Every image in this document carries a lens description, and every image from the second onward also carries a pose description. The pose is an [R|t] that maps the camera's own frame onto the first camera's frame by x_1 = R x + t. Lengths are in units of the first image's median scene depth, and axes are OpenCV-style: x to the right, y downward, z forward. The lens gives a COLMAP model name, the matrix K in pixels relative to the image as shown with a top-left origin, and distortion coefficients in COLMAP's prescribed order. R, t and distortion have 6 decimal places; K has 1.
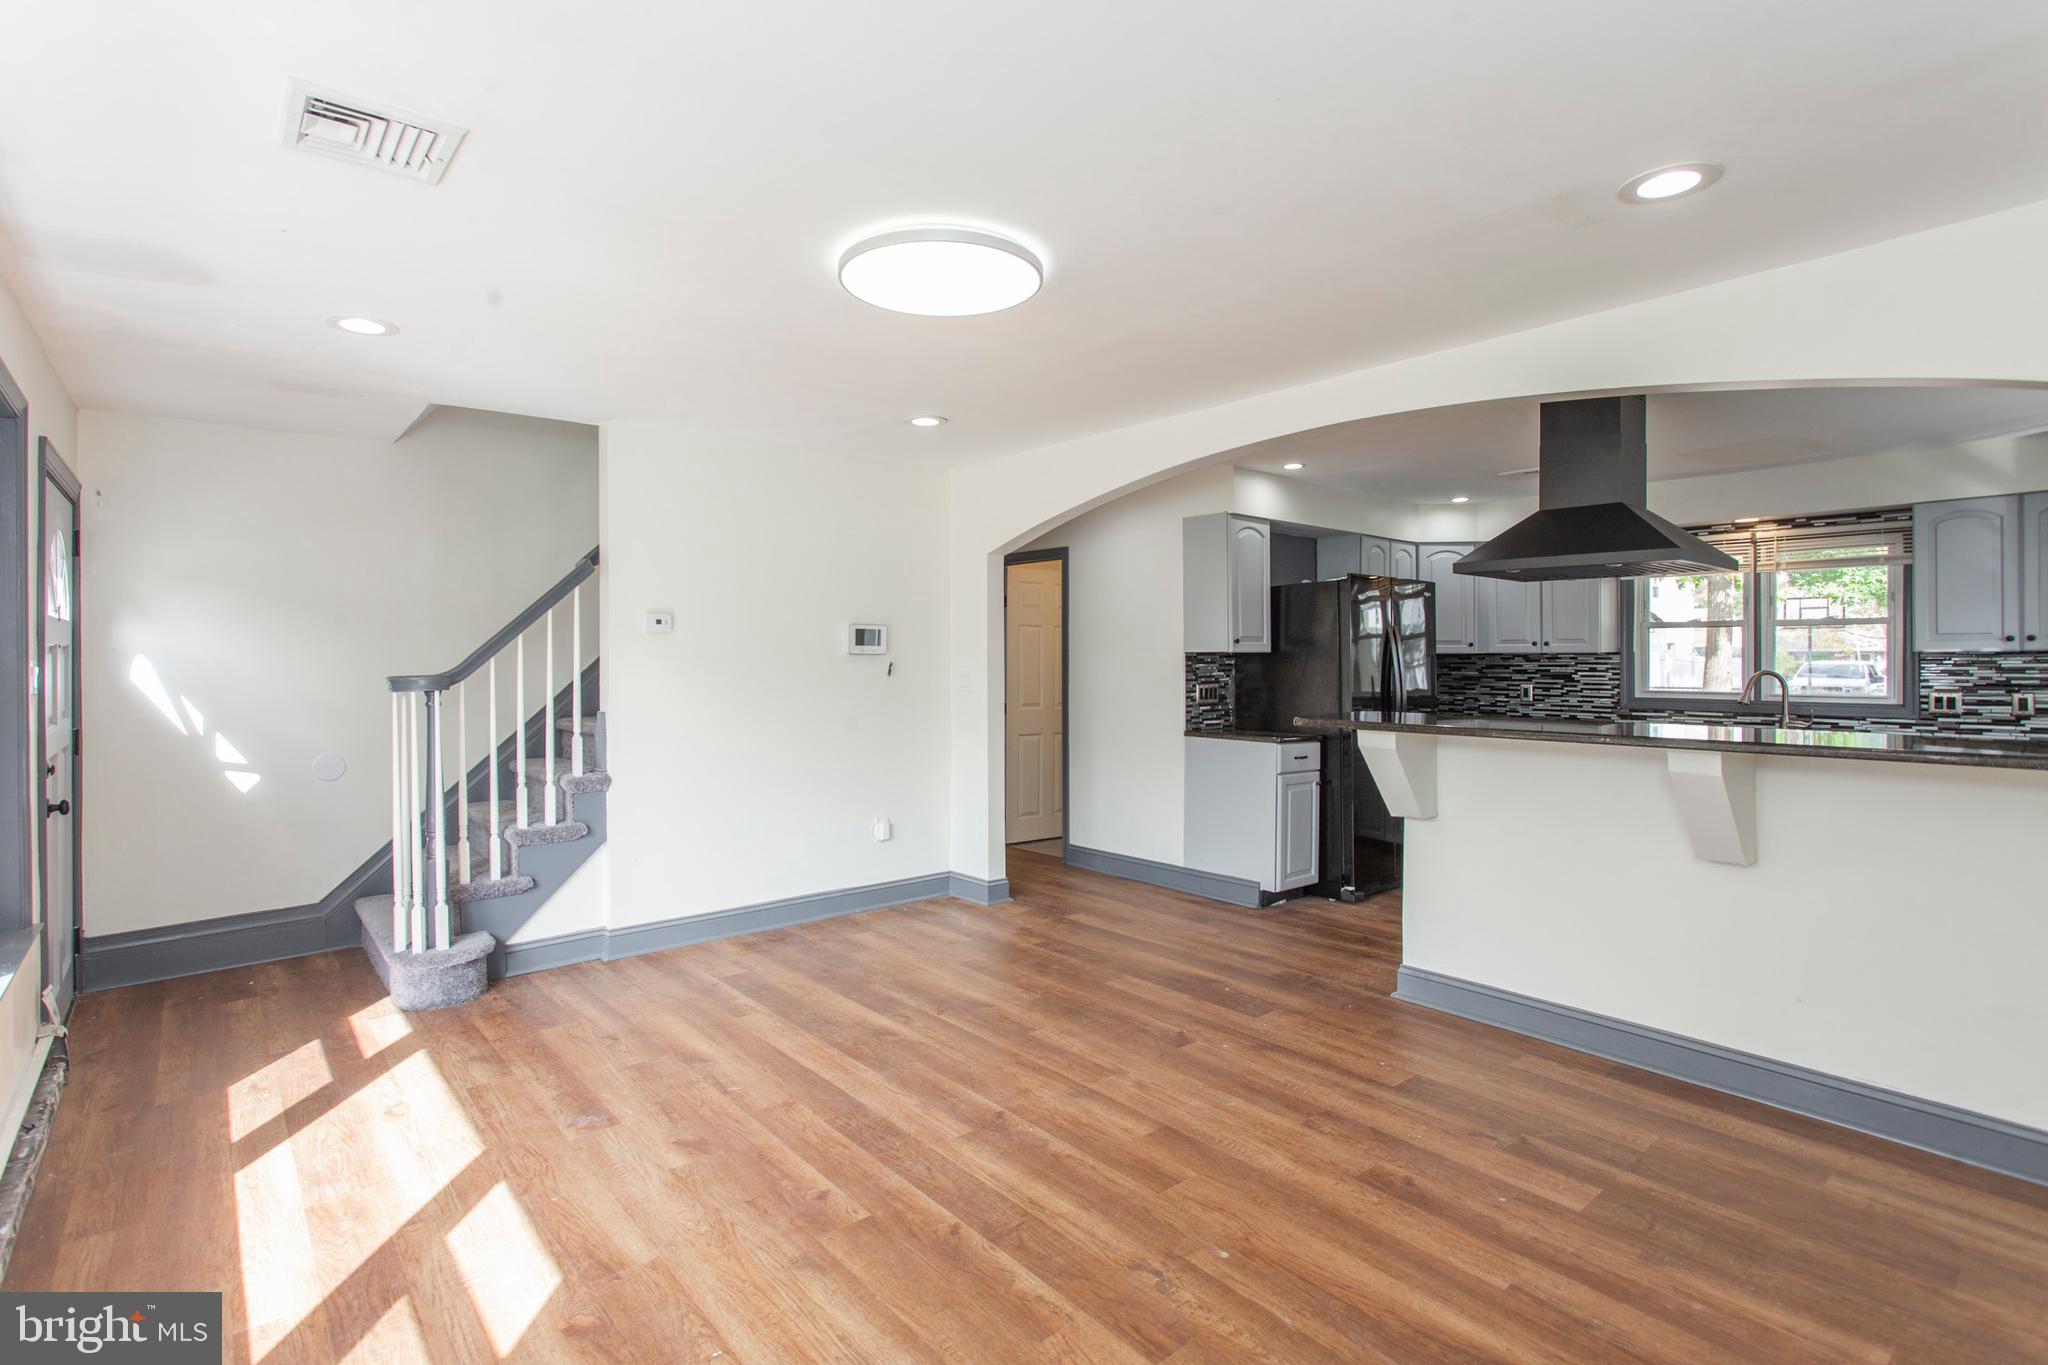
lens RADIAL K [[979.8, 0, 1017.3], [0, 979.8, 658.8], [0, 0, 1]] dist [0.002336, 0.000764]
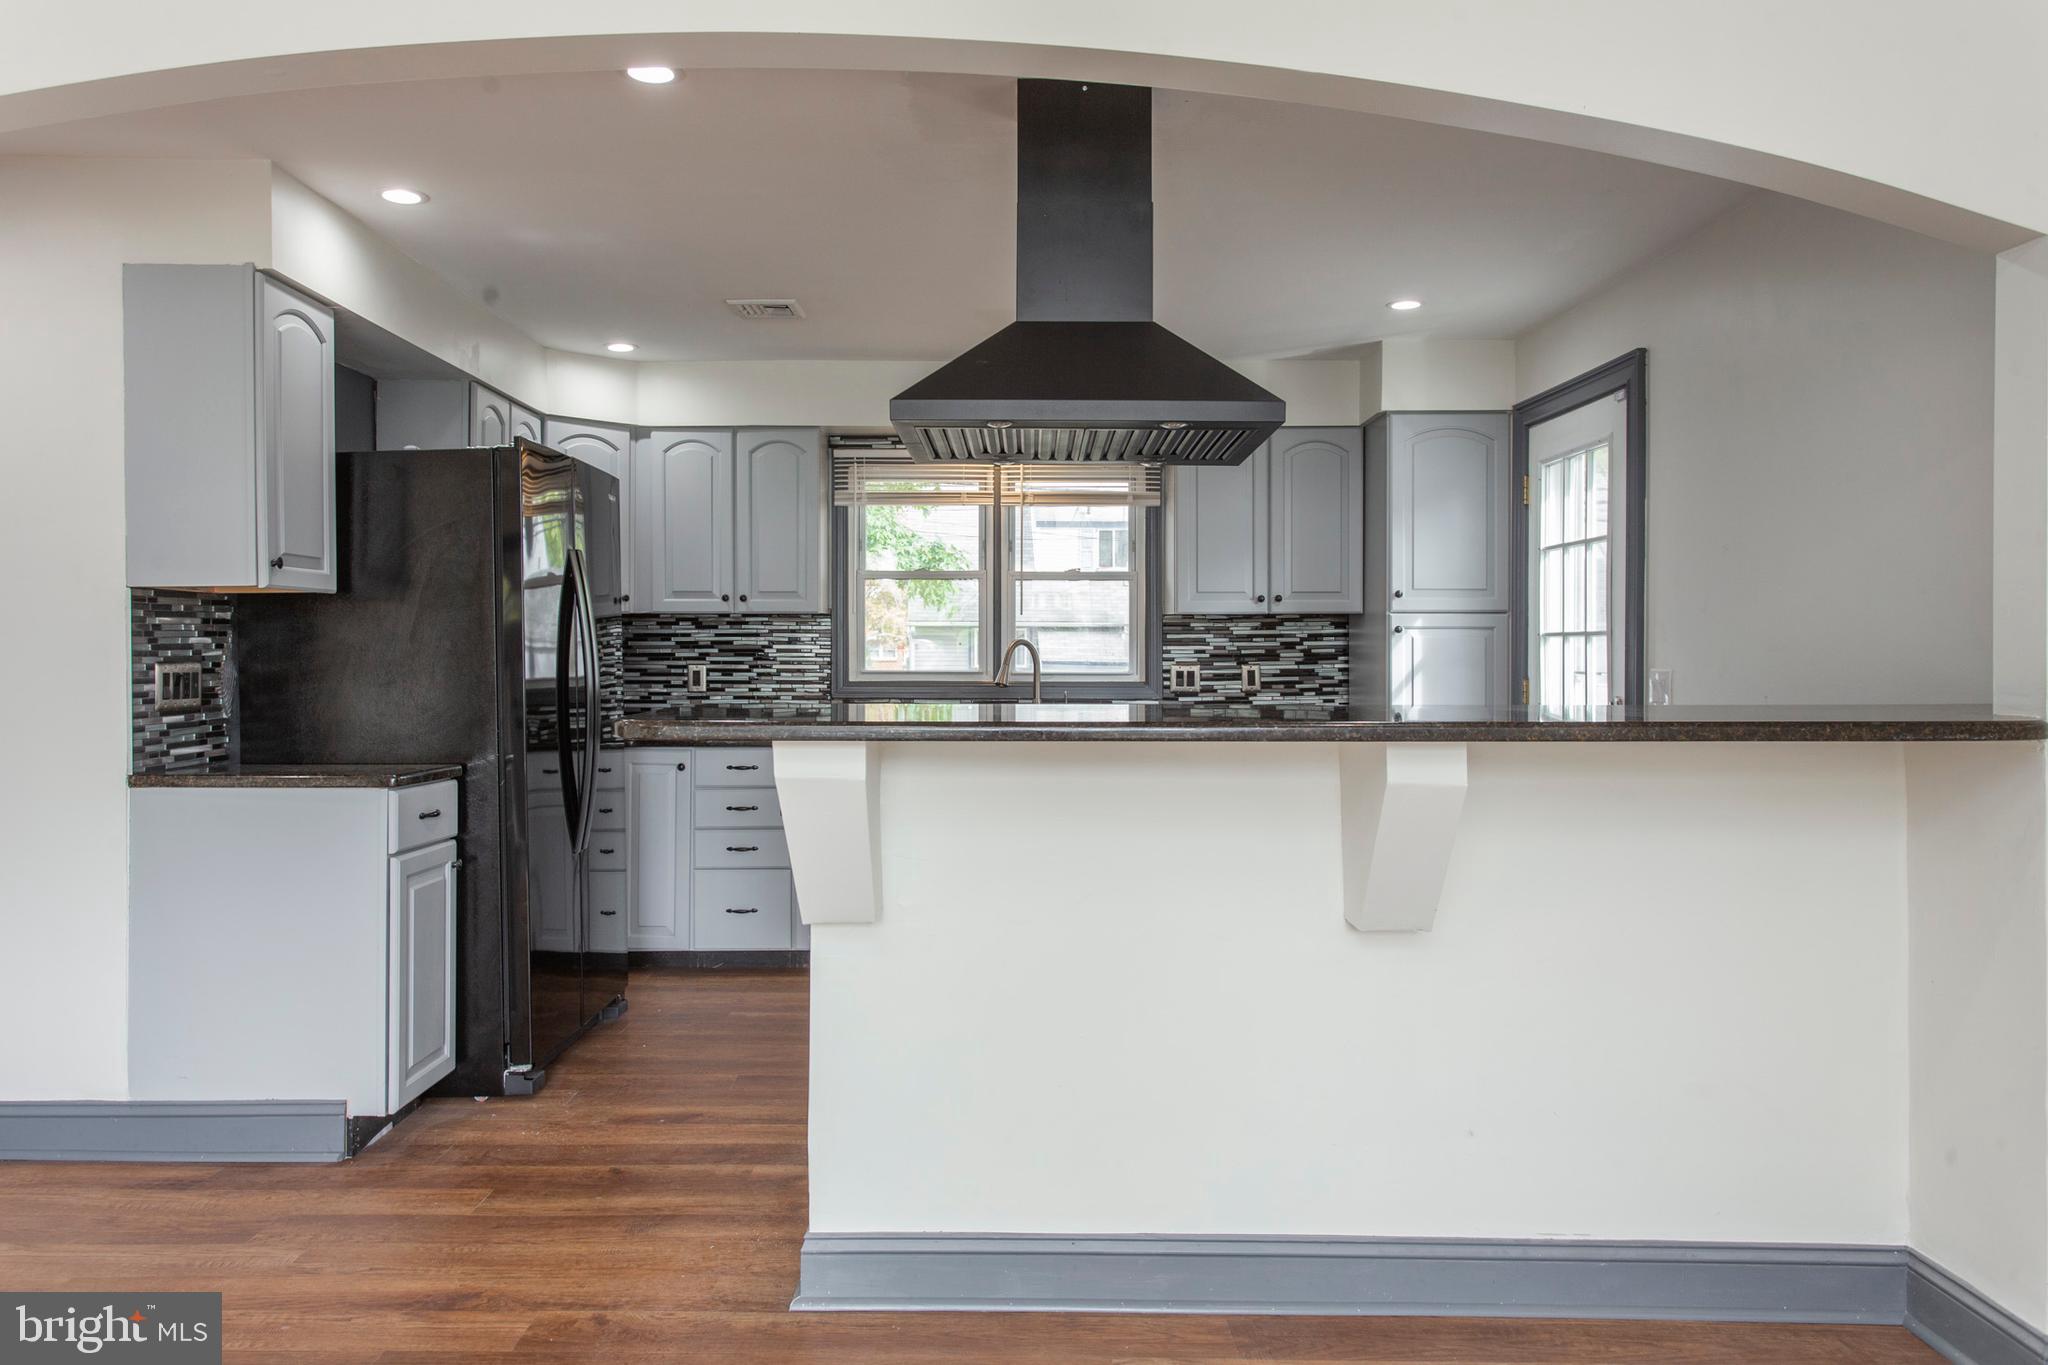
lens RADIAL K [[1428.5, 0, 1019.8], [0, 1428.5, 652.4], [0, 0, 1]] dist [-0.000328, 0.000382]
pose [[0.654279, -0.001468, 0.756252, -0.040938], [-0.000668, 0.999997, 0.002520, 0.019585], [-0.756253, -0.002154, 0.654276, 0.314803]]
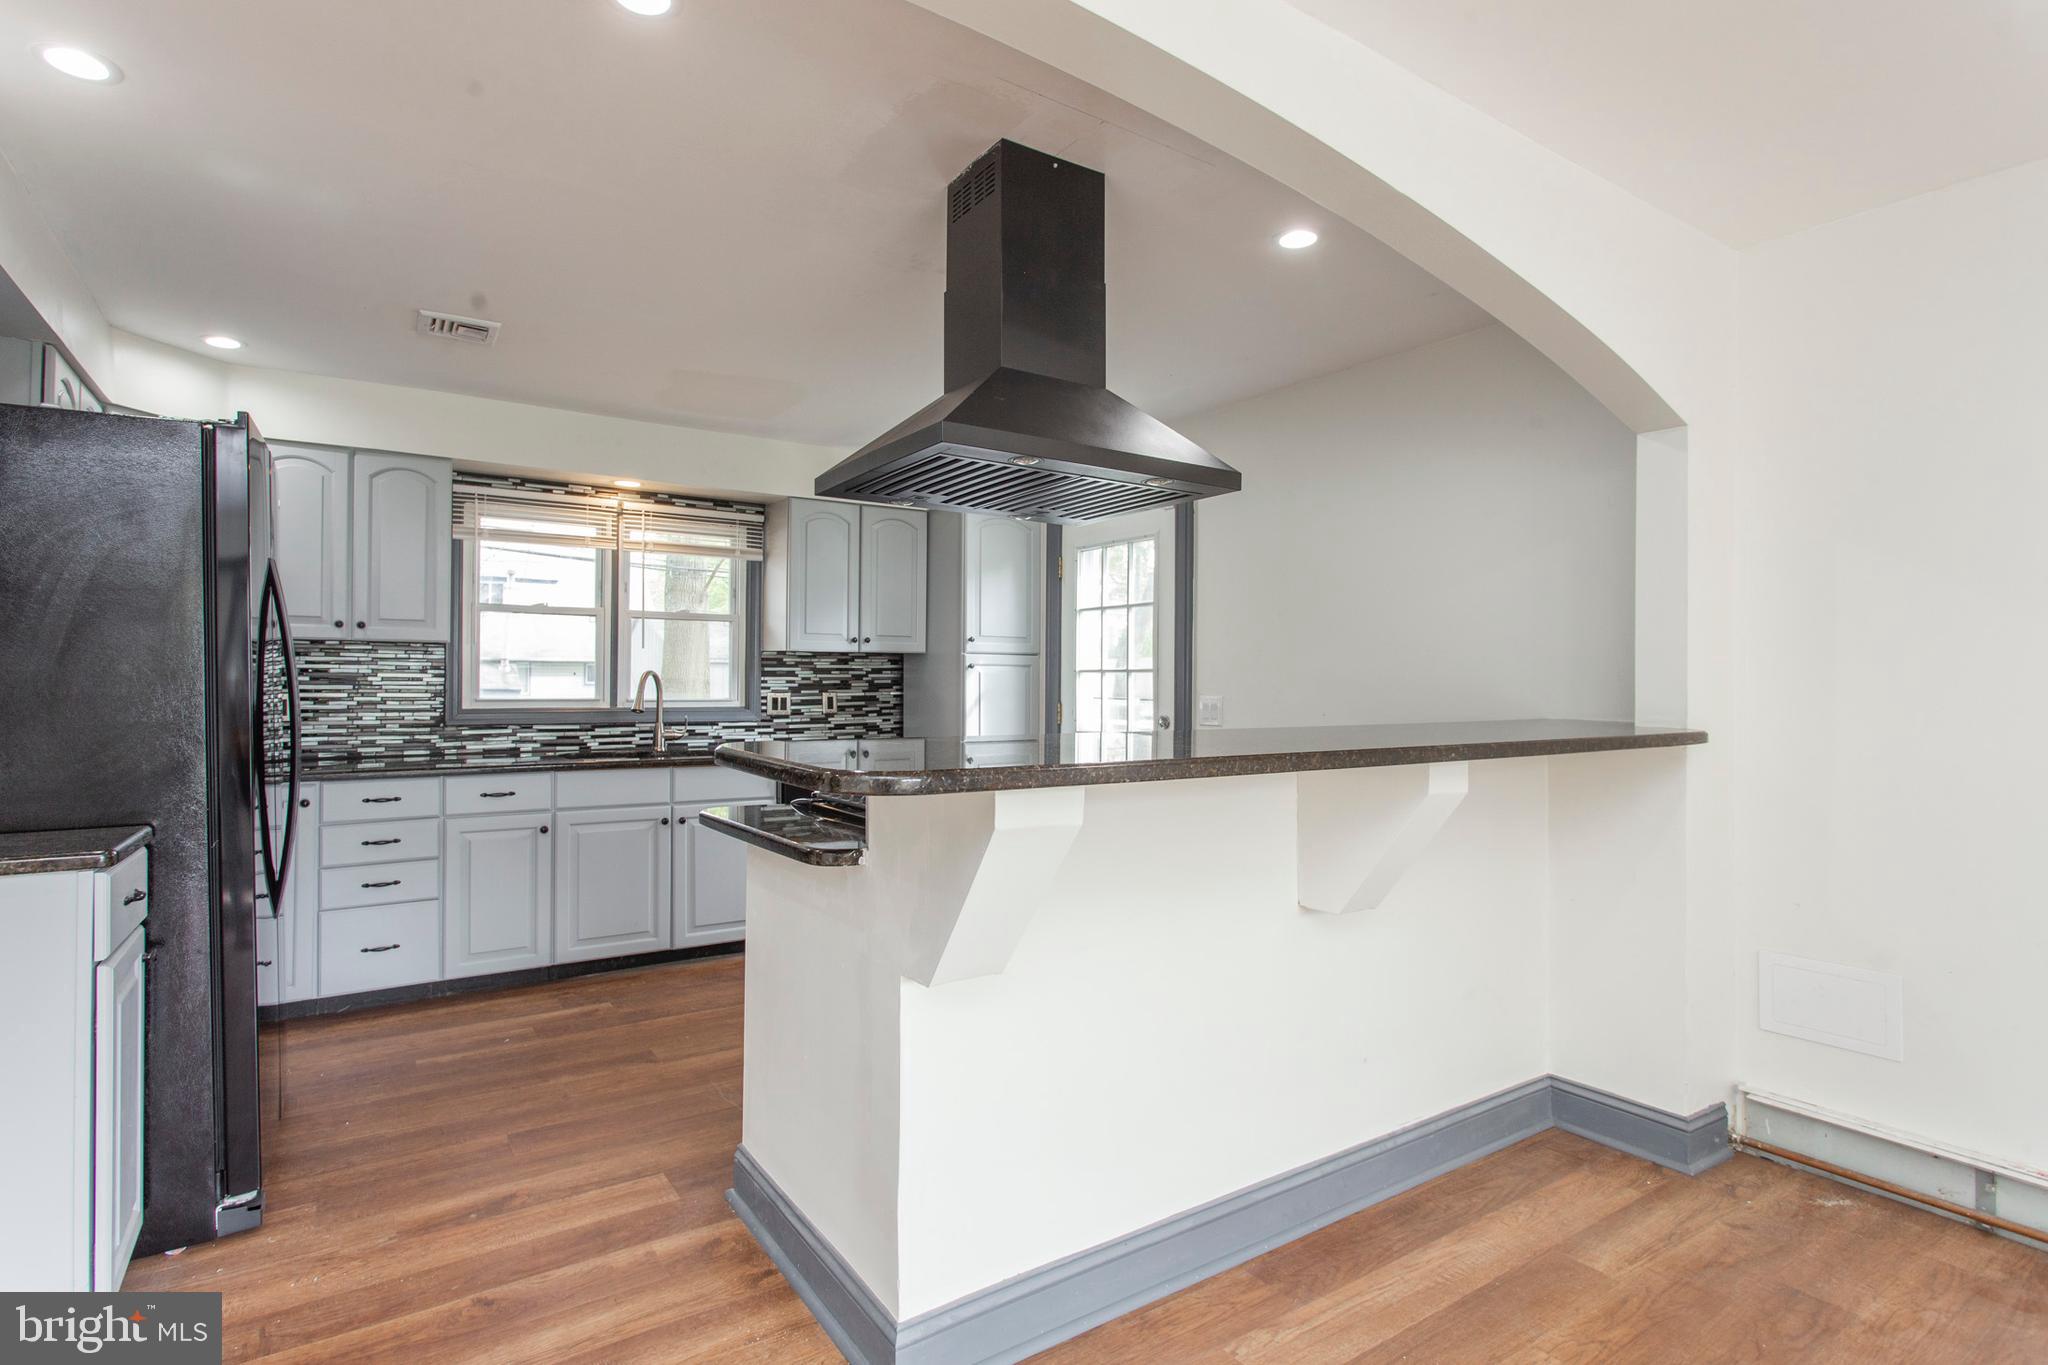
lens RADIAL K [[991.3, 0, 1038.3], [0, 991.3, 673.6], [0, 0, 1]] dist [-0.019971, 0.009730]
pose [[0.120329, 0.008780, 0.992695, -0.019579], [-0.005978, 0.999949, -0.008120, 0.020212], [-0.992716, -0.004957, 0.120375, 0.594217]]
